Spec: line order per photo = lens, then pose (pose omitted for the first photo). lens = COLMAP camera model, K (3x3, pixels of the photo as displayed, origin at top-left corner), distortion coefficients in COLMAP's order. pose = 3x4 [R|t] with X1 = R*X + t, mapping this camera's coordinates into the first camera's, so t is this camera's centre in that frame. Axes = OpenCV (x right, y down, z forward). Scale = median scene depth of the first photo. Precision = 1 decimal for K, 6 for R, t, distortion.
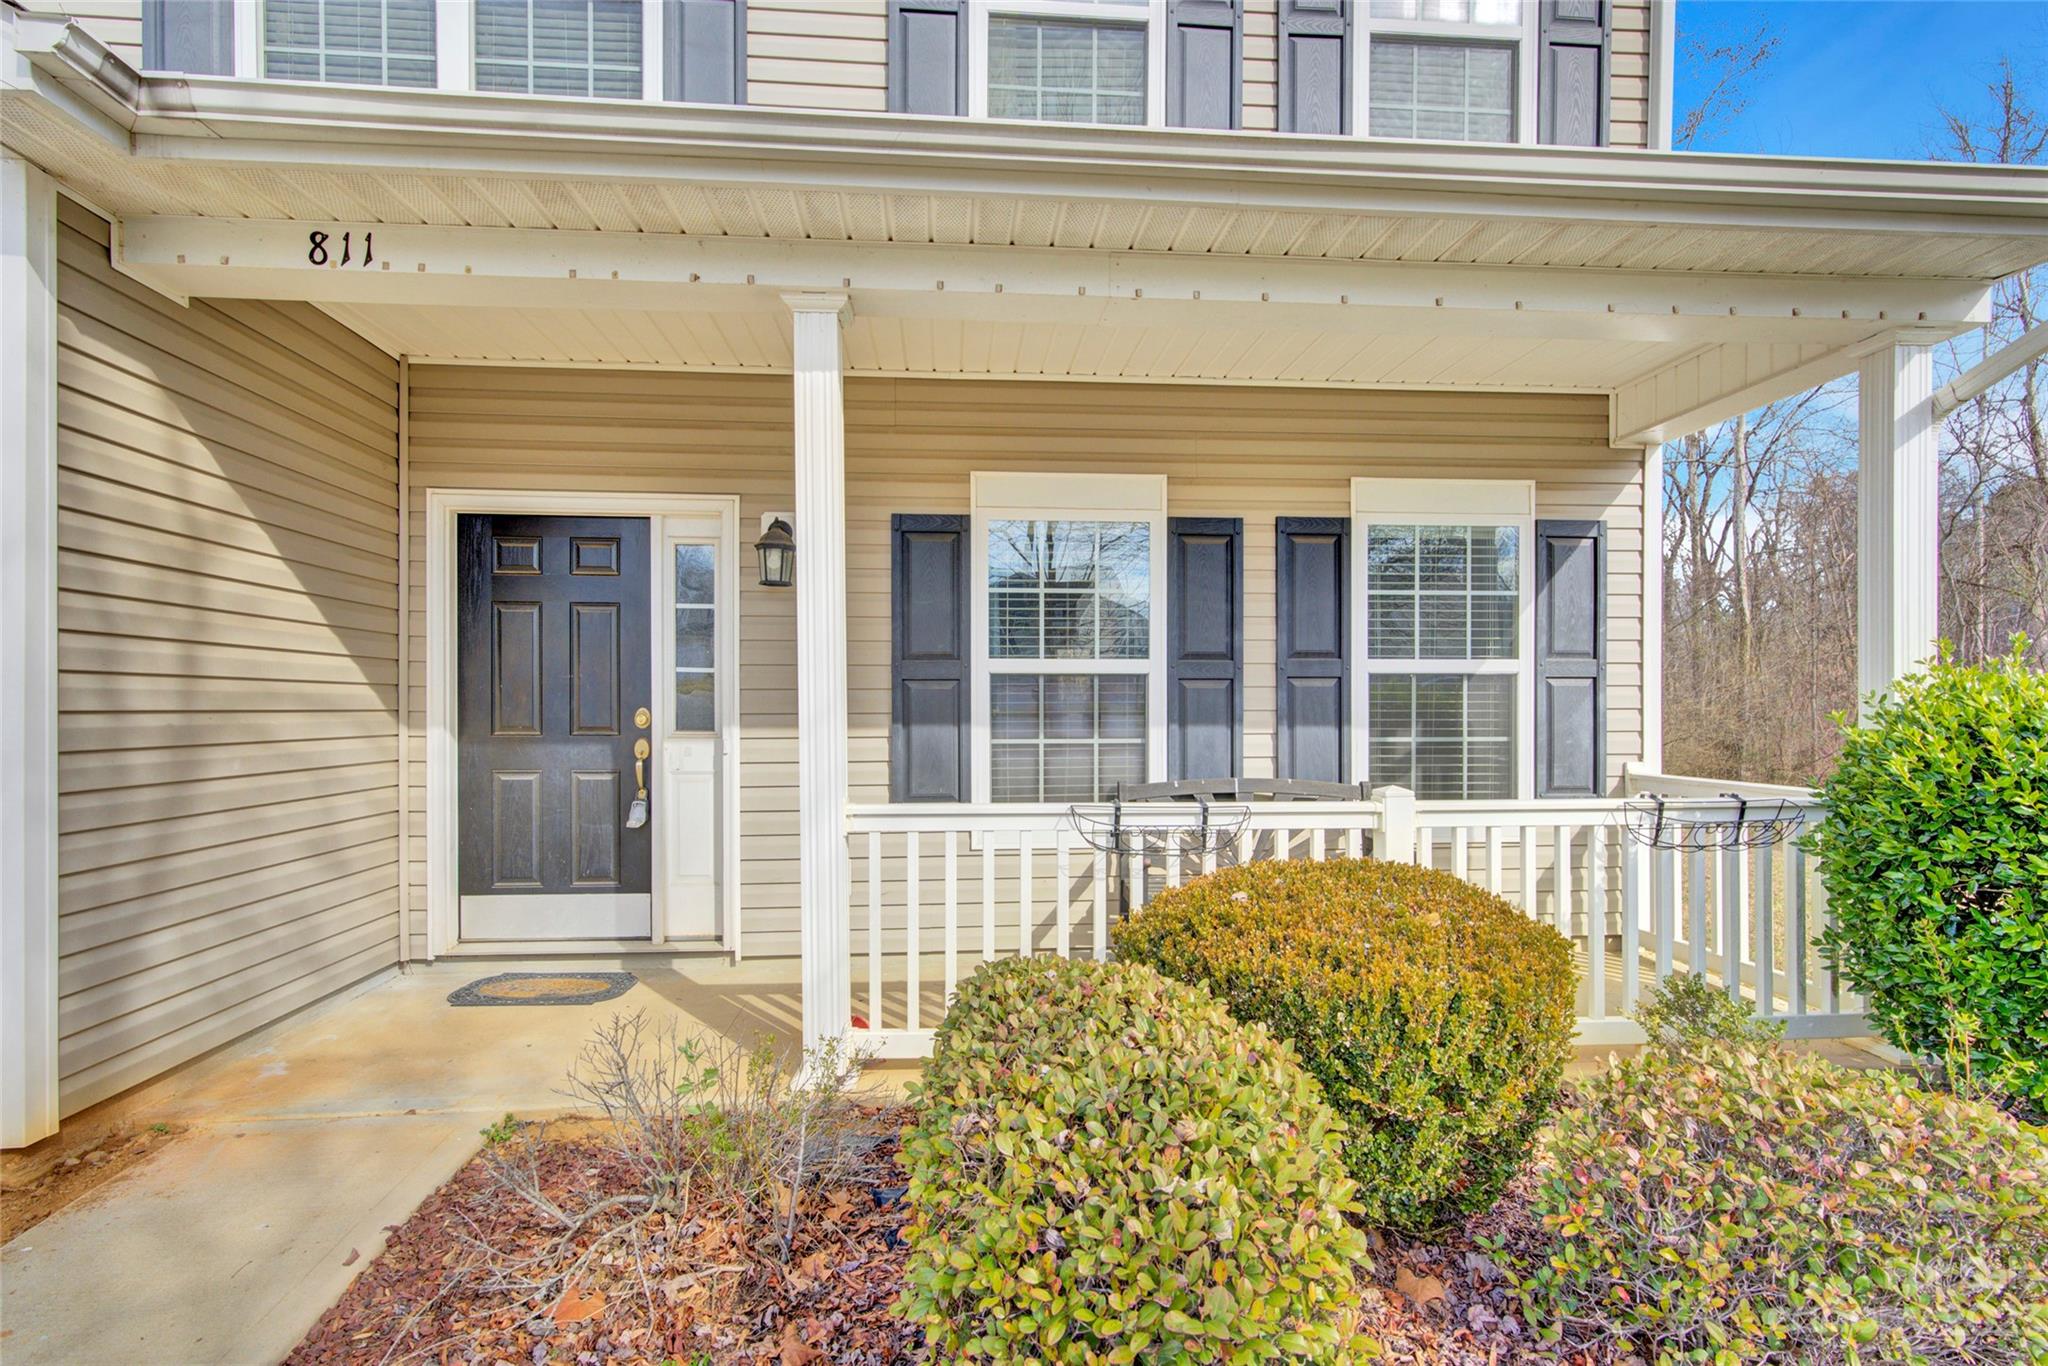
lens RADIAL K [[965.9, 0, 1015.9], [0, 965.9, 700.7], [0, 0, 1]] dist [-0.001709, -0.000310]
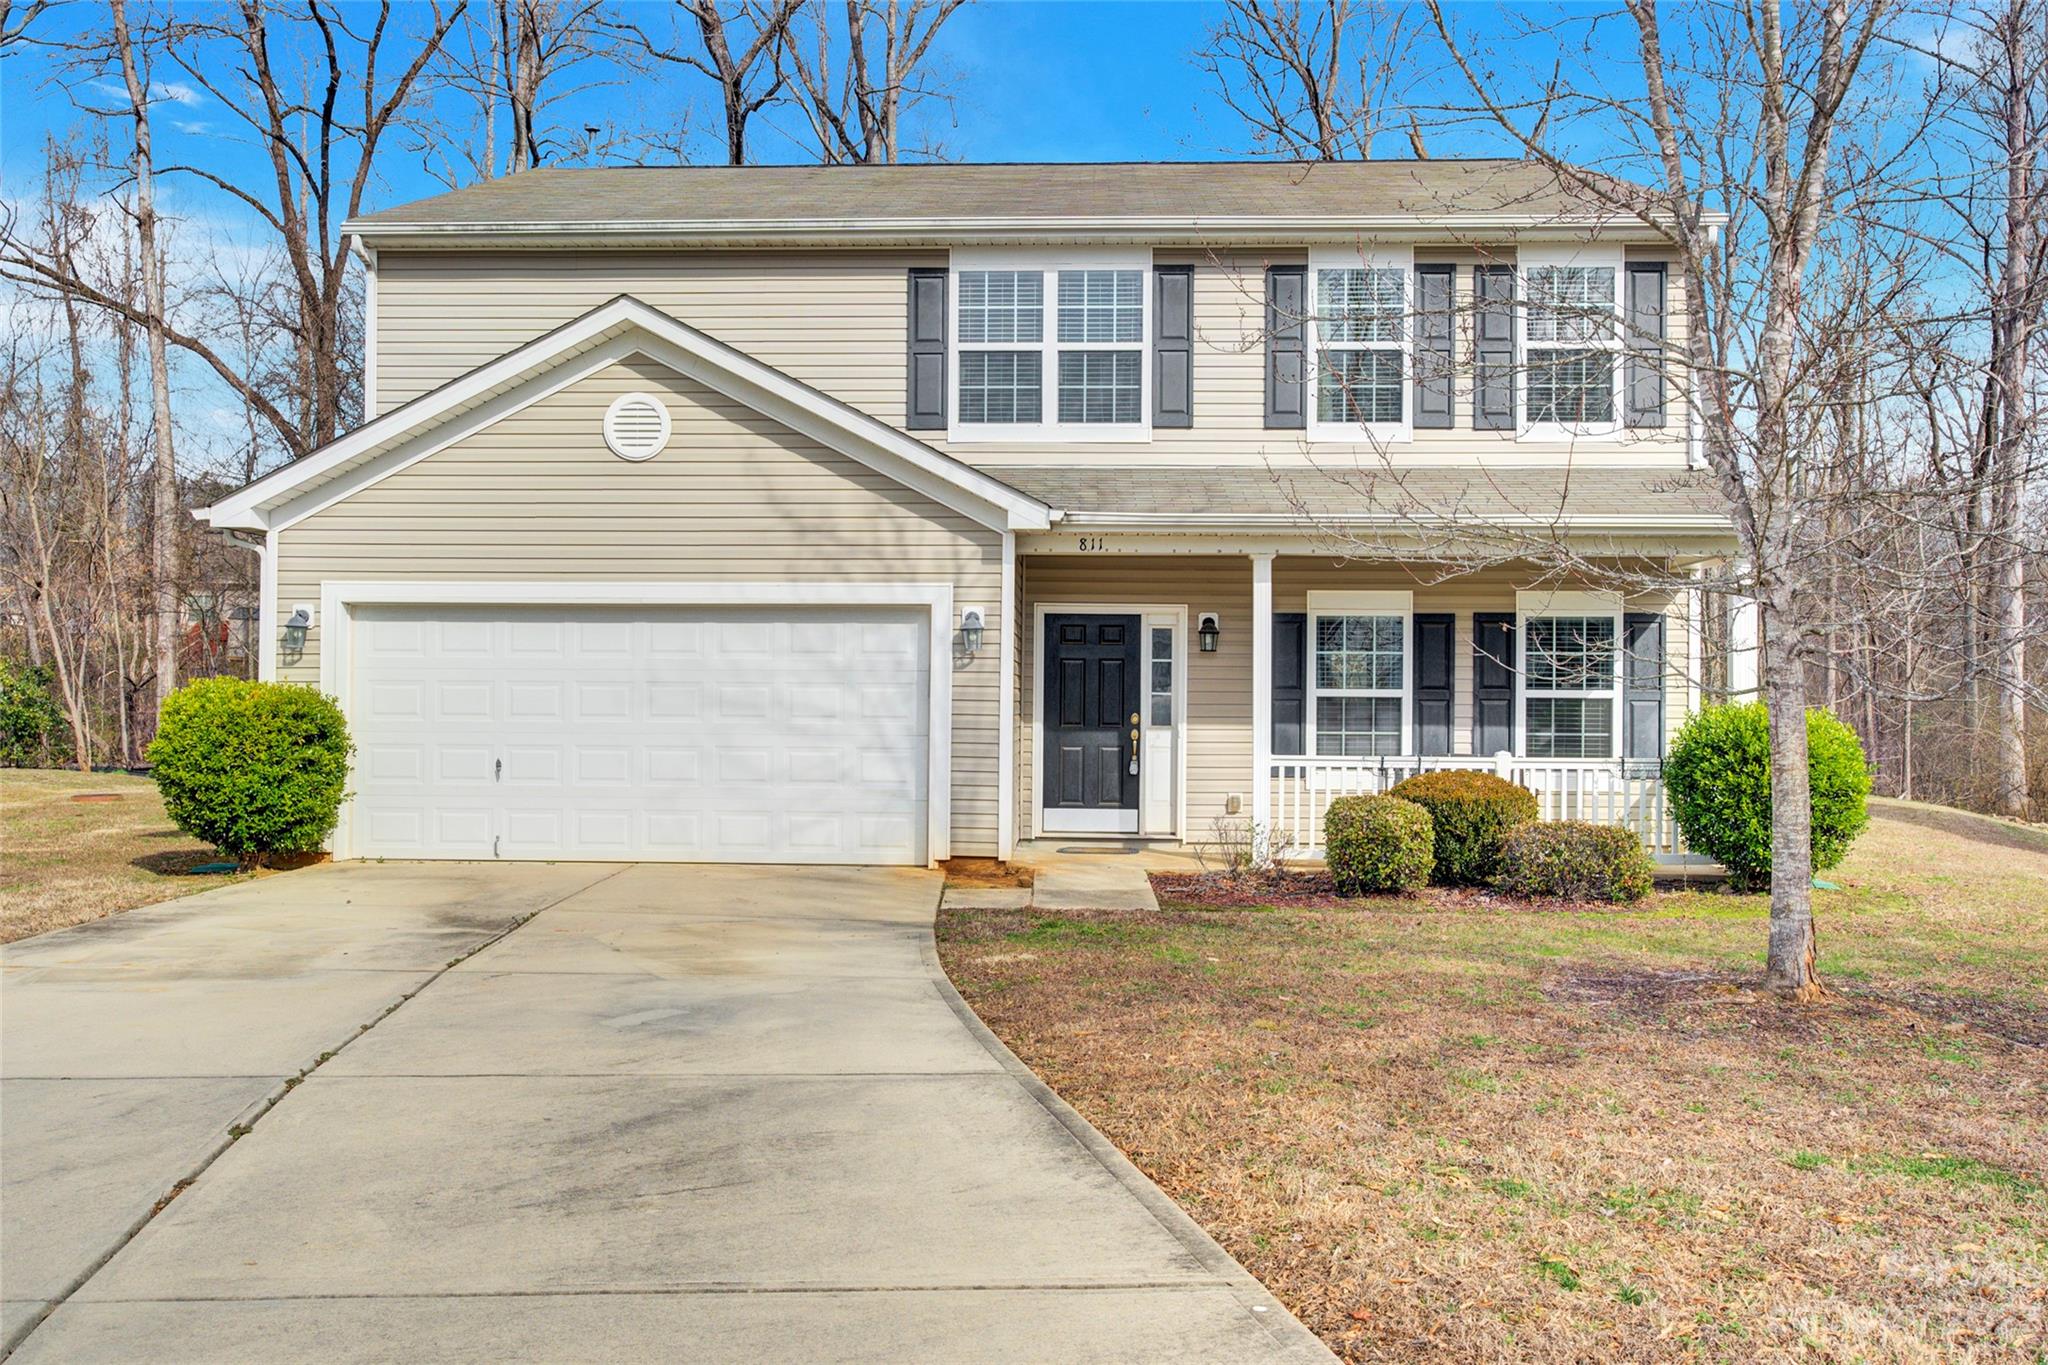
lens RADIAL K [[1663.0, 0, 1024.0], [0, 1663.0, 682.5], [0, 0, 1]] dist [-0.000310, 0.000787]
pose [[0.992263, 0.006381, -0.123988, -0.189520], [-0.007176, 0.999956, -0.005966, -0.031787], [0.123945, 0.006810, 0.992266, -2.277283]]
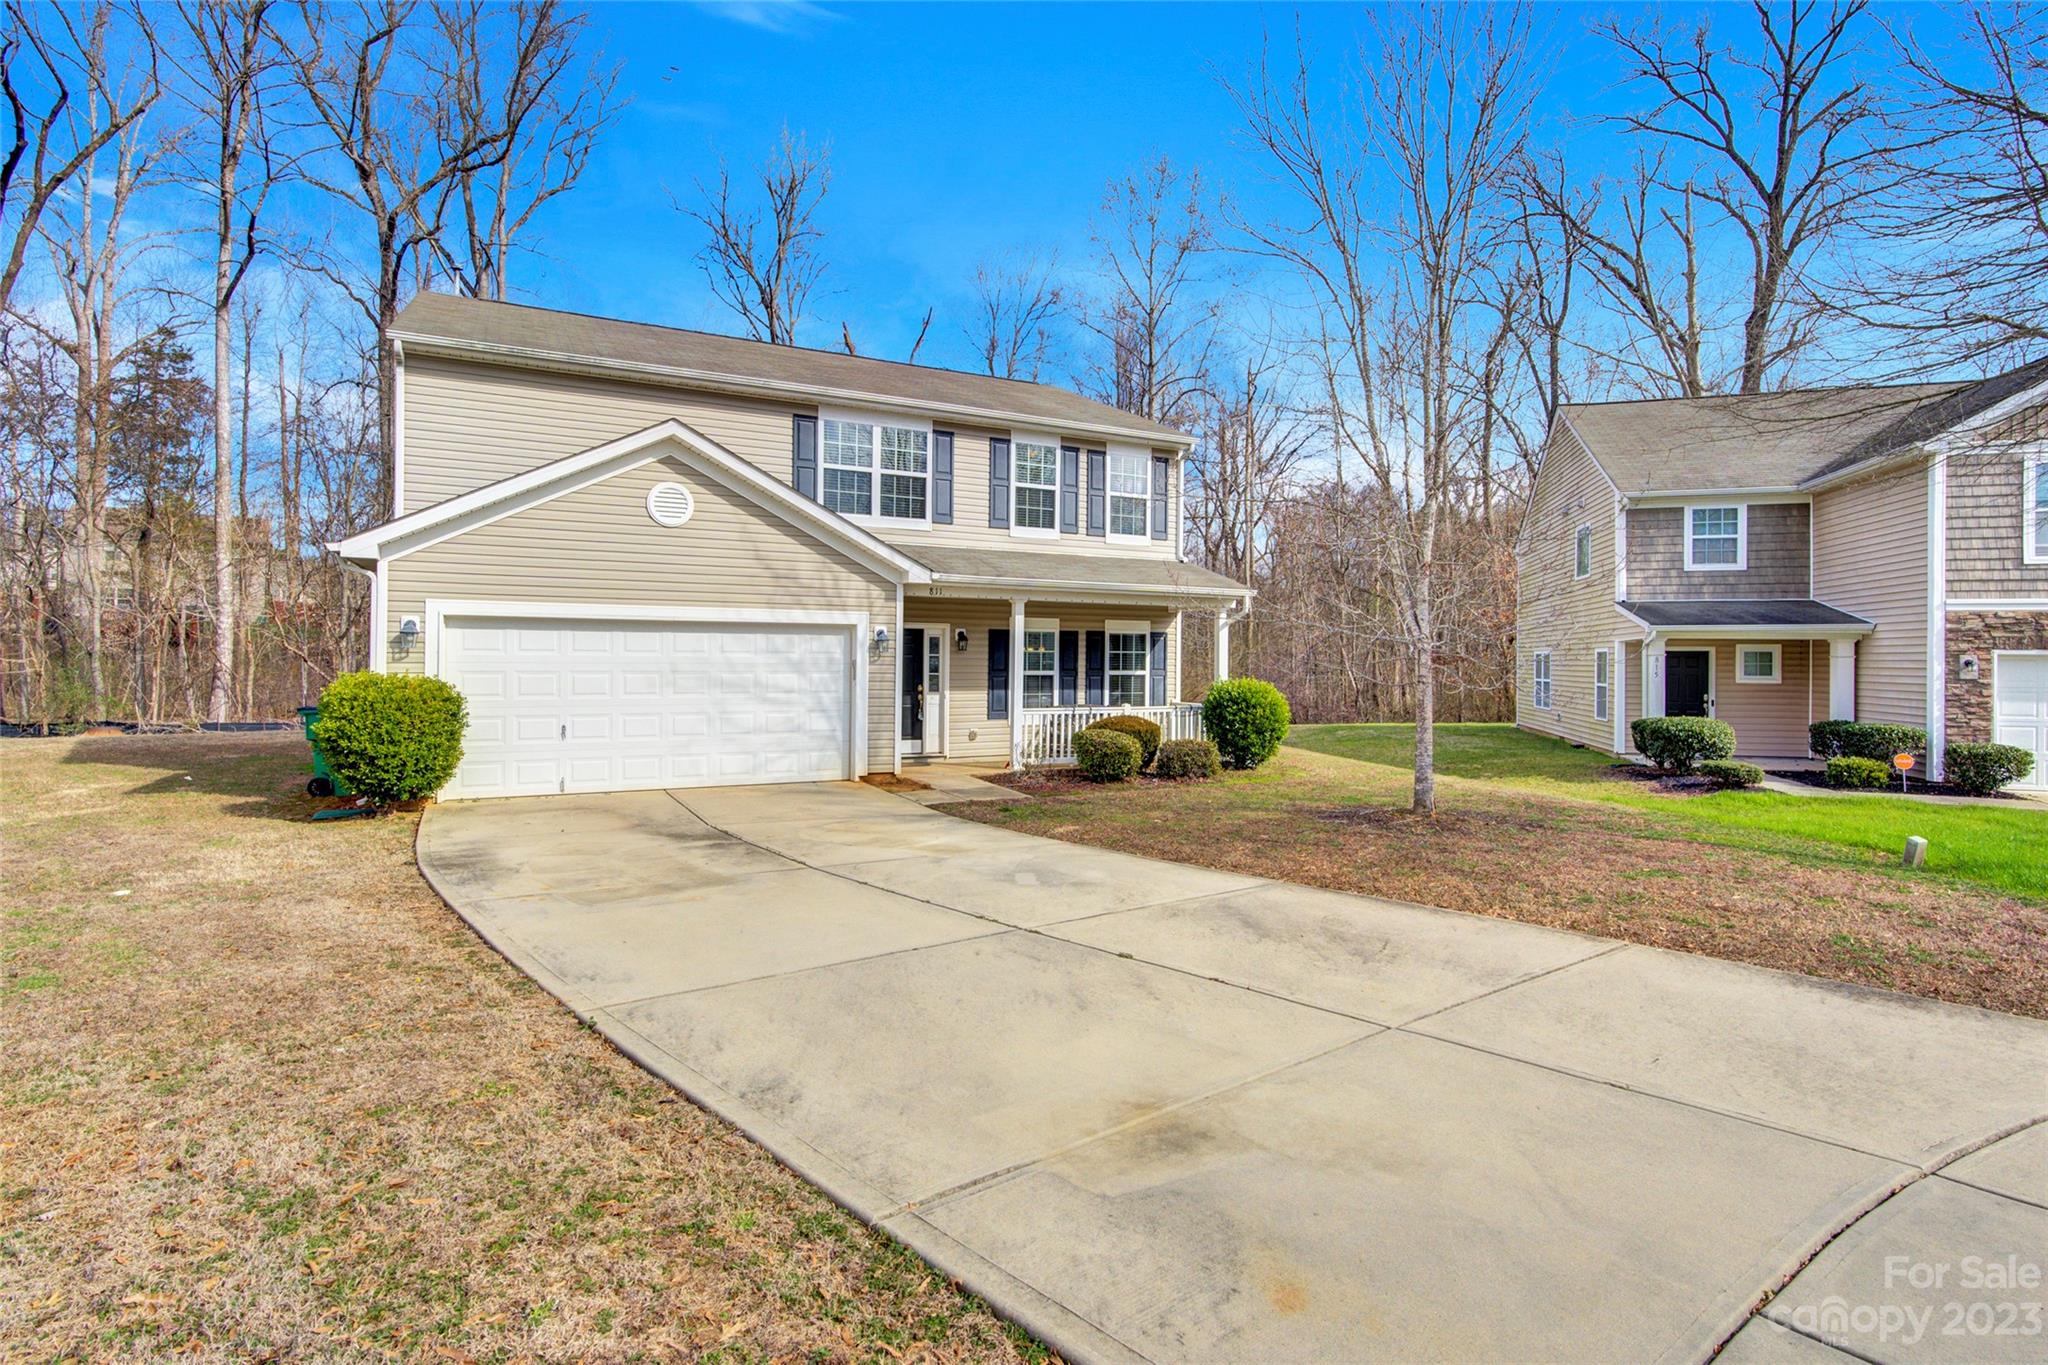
lens RADIAL K [[991.0, 0, 1029.0], [0, 991.0, 671.0], [0, 0, 1]] dist [-0.001507, -0.000148]
pose [[0.921088, 0.003213, 0.389341, -1.355053], [-0.009685, 0.999846, 0.014663, -0.094600], [-0.389234, -0.017277, 0.920977, -2.294439]]
